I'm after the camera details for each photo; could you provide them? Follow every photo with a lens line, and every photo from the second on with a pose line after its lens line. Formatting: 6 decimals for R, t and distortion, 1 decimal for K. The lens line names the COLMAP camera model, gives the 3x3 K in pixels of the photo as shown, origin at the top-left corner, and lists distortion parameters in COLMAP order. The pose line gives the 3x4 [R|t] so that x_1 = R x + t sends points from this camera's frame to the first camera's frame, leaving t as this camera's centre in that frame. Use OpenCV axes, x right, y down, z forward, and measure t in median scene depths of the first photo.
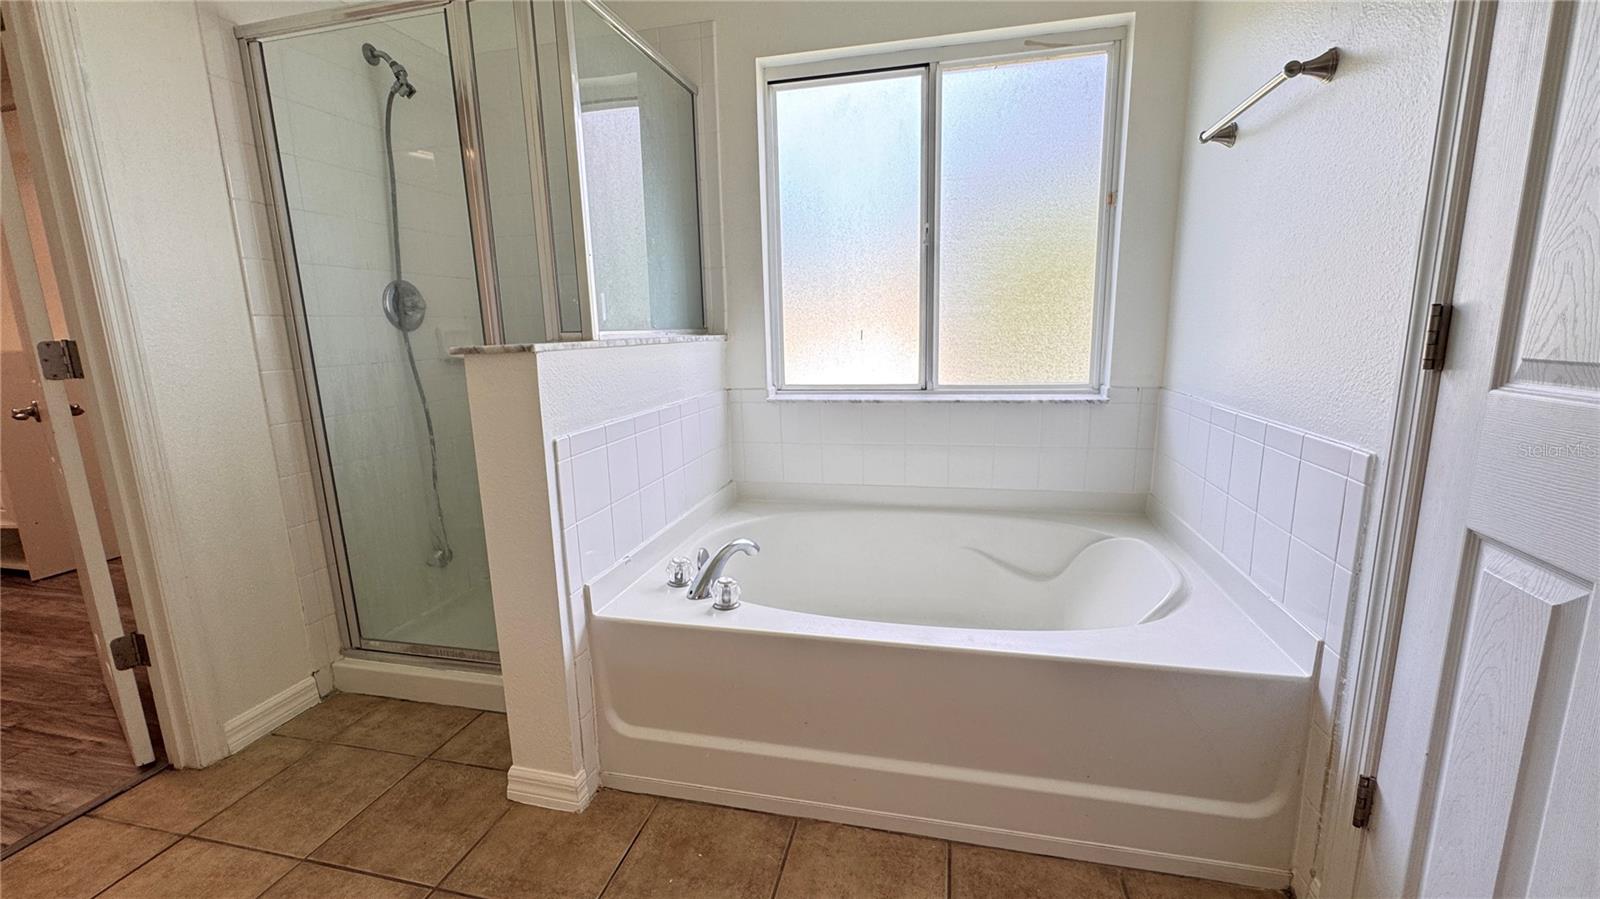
lens RADIAL K [[642.4, 0, 801.0], [0, 642.4, 446.9], [0, 0, 1]] dist [-0.000569, -0.000213]
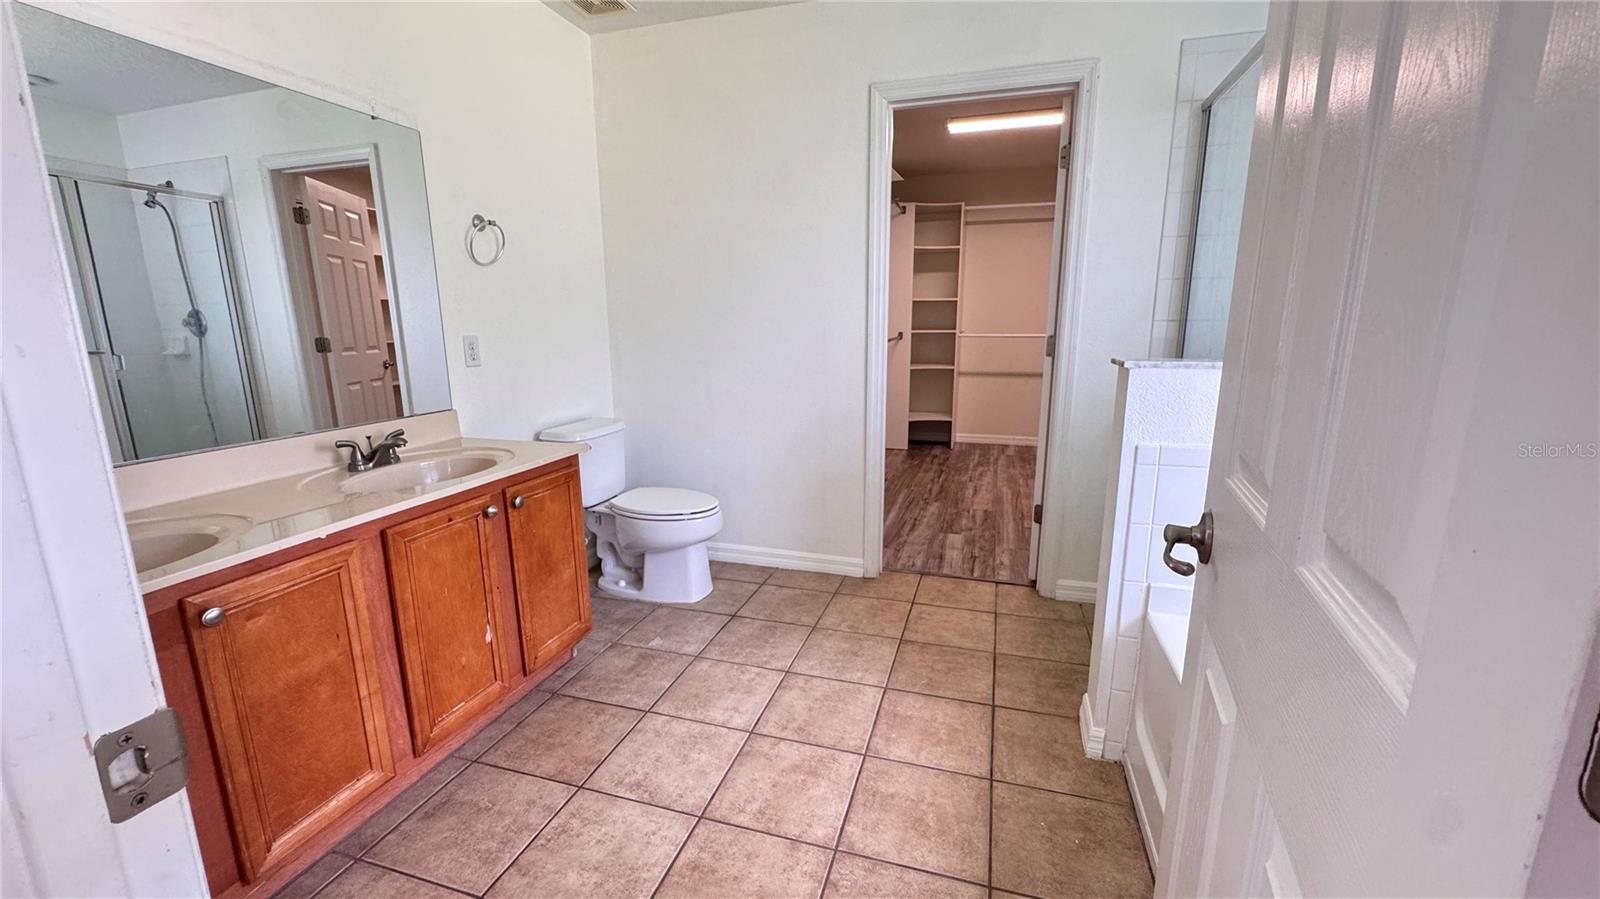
lens RADIAL K [[642.4, 0, 800.1], [0, 642.4, 454.6], [0, 0, 1]] dist [-0.000569, -0.000213]
pose [[-0.066945, 0.229056, -0.971109, 0.712199], [-0.183434, 0.953877, 0.237637, -0.141247], [0.980750, 0.194043, -0.021840, 0.409010]]
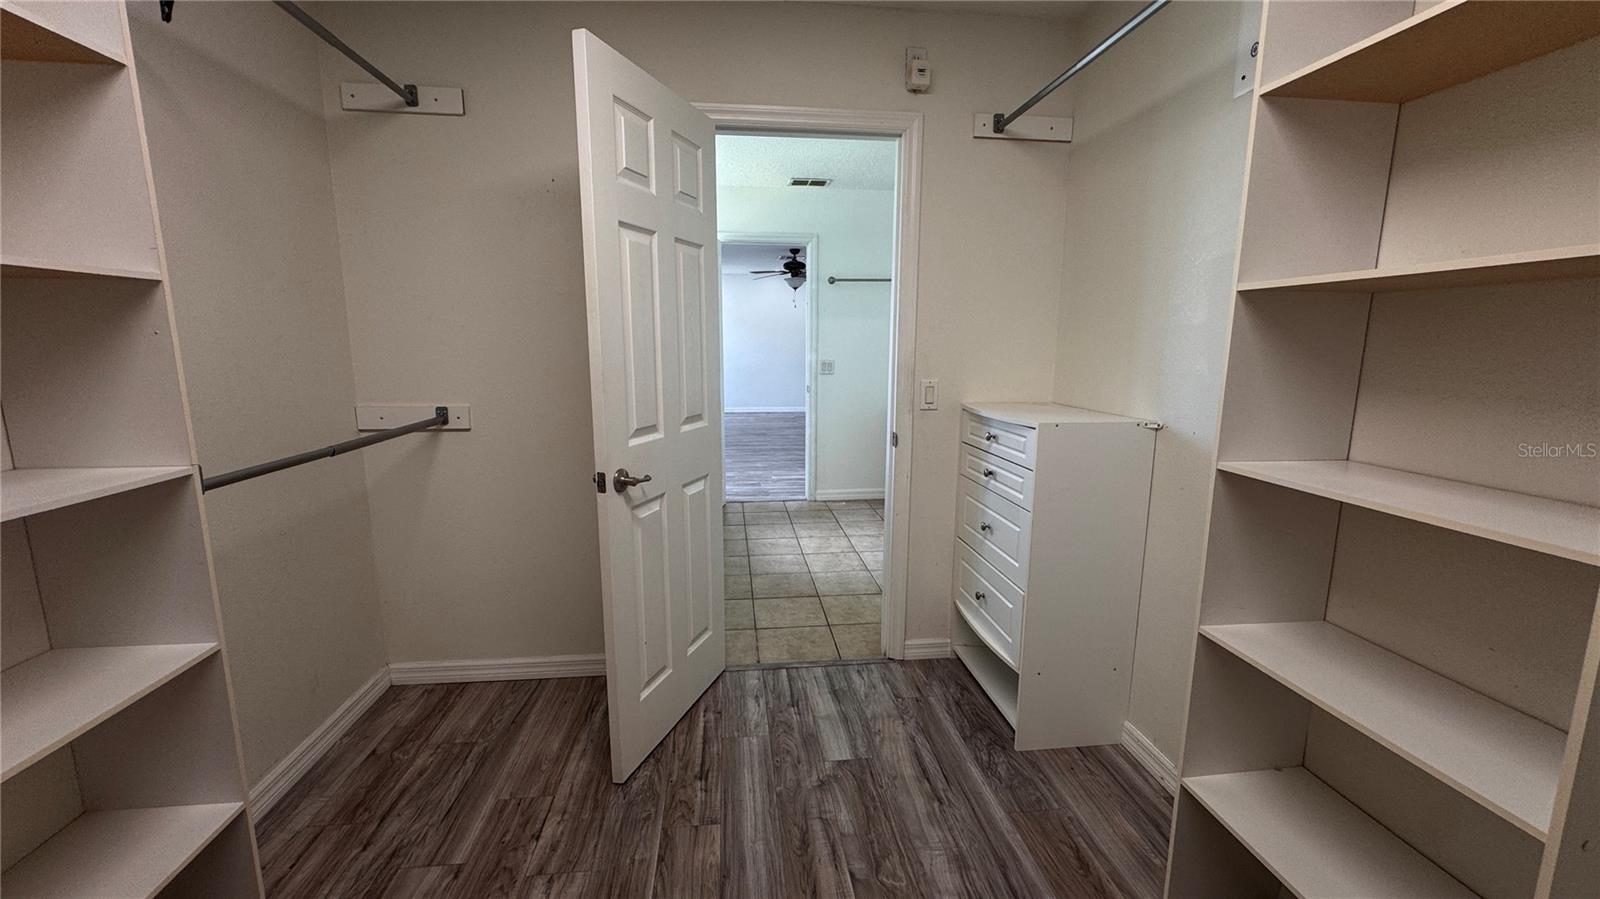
lens RADIAL K [[642.4, 0, 799.1], [0, 642.4, 452.7], [0, 0, 1]] dist [-0.000569, -0.000213]
pose [[-0.336208, -0.141630, 0.931078, -2.747978], [0.178649, 0.961087, 0.210704, -0.313492], [-0.924688, 0.237177, -0.297823, 1.320800]]
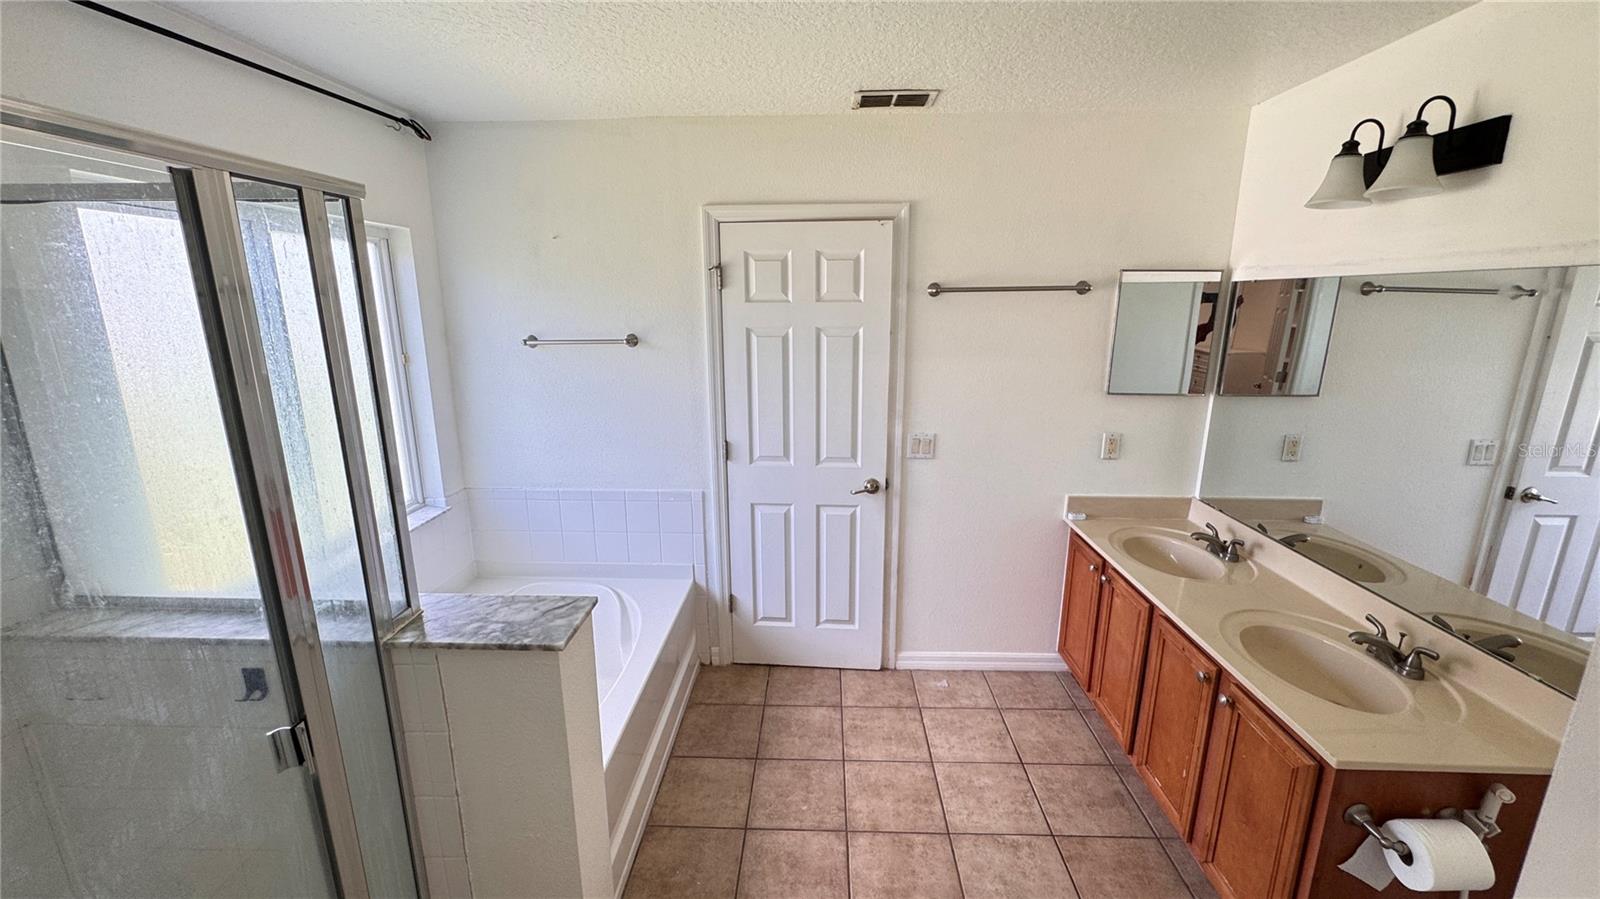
lens RADIAL K [[642.4, 0, 809.0], [0, 642.4, 463.1], [0, 0, 1]] dist [-0.000569, -0.000213]
pose [[-0.197747, -0.208552, 0.957811, -1.300205], [0.190091, 0.950399, 0.246184, -0.495060], [-0.961645, 0.230753, -0.148294, 0.663671]]
